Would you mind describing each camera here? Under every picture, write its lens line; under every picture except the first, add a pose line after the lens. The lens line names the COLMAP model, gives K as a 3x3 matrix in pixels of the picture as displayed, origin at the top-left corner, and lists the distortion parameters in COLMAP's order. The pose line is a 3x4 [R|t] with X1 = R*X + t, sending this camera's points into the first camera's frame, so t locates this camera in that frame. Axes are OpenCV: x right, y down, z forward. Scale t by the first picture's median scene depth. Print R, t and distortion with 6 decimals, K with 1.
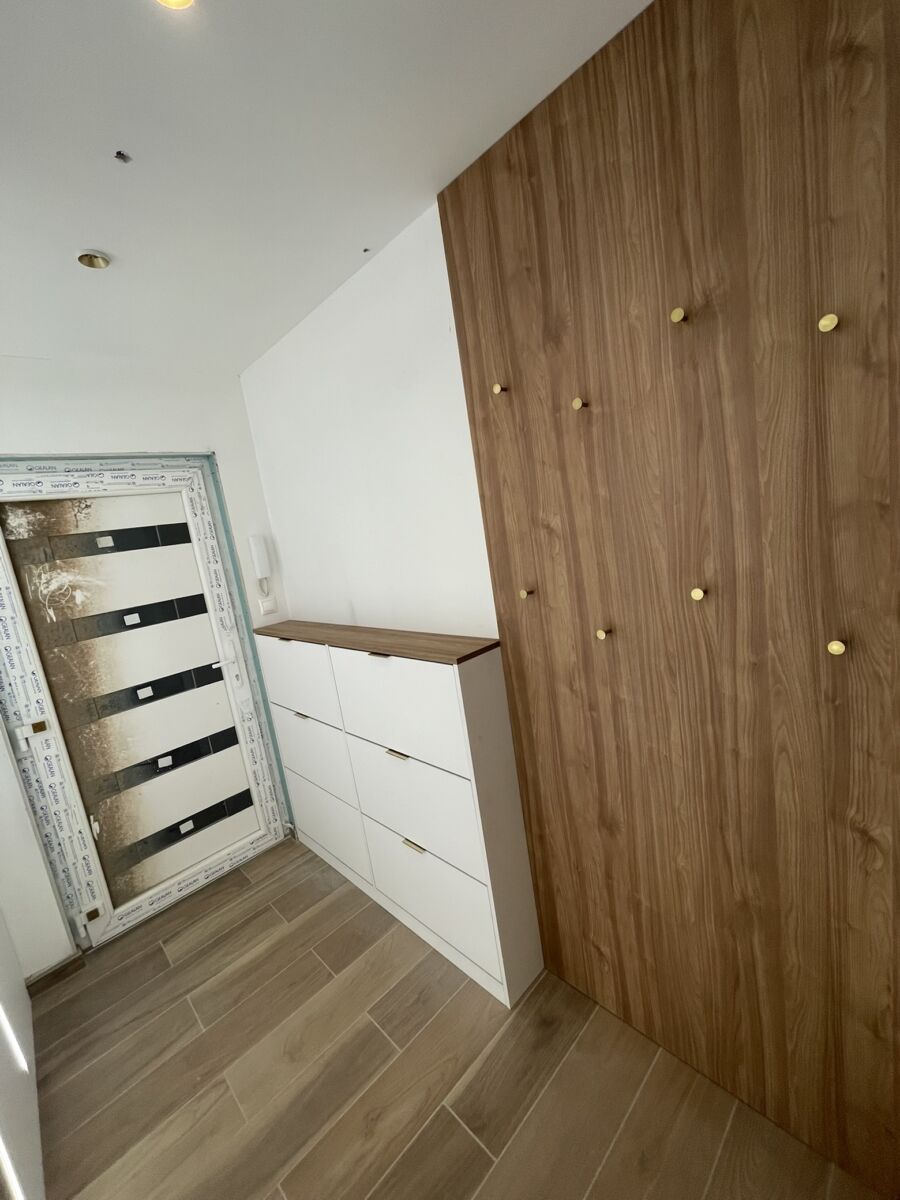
lens RADIAL K [[485.4, 0, 454.1], [0, 485.4, 598.5], [0, 0, 1]] dist [-0.001841, -0.000142]
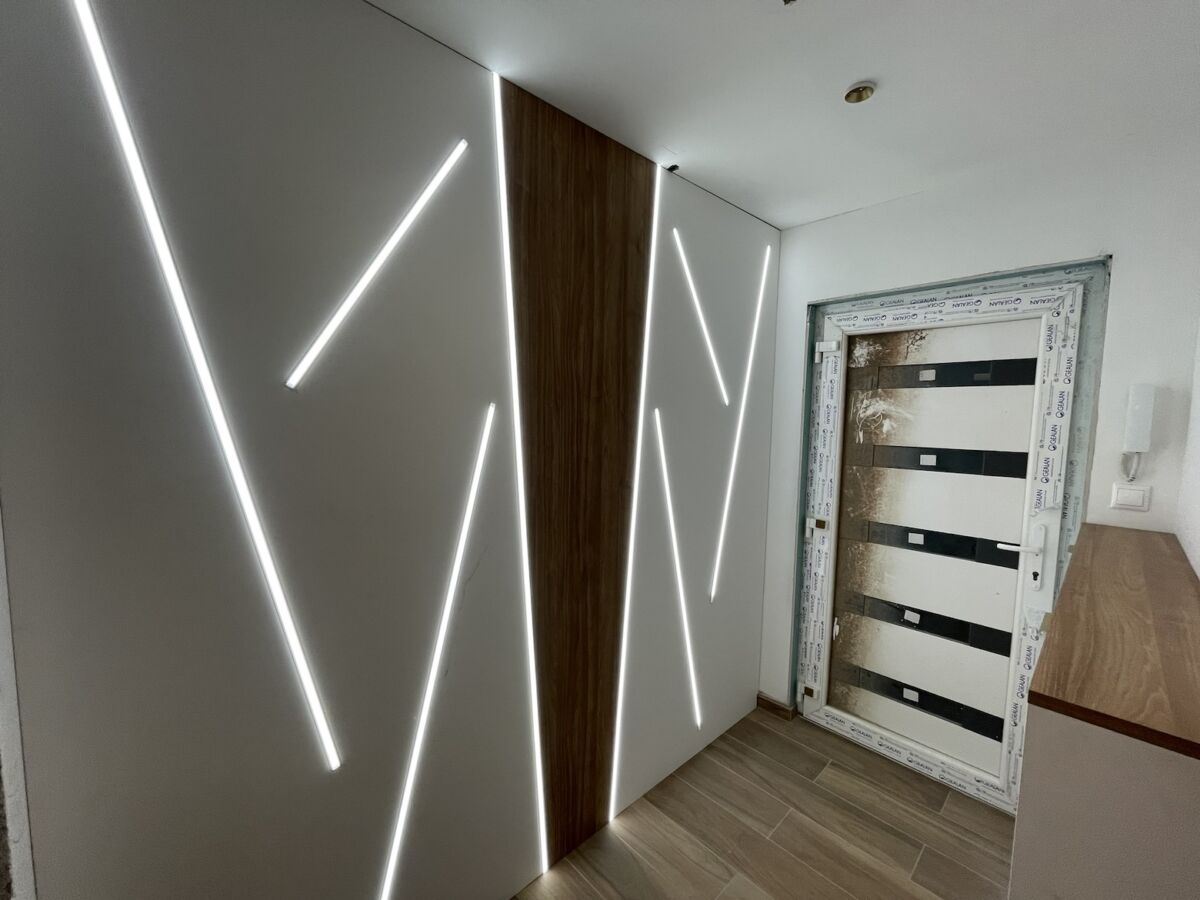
lens RADIAL K [[485.4, 0, 603.1], [0, 485.4, 455.3], [0, 0, 1]] dist [-0.001841, -0.000142]
pose [[-0.009351, 0.231967, -0.972679, 0.258551], [-0.170612, 0.958088, 0.230128, -0.077244], [0.985294, 0.168103, 0.030617, 0.368373]]
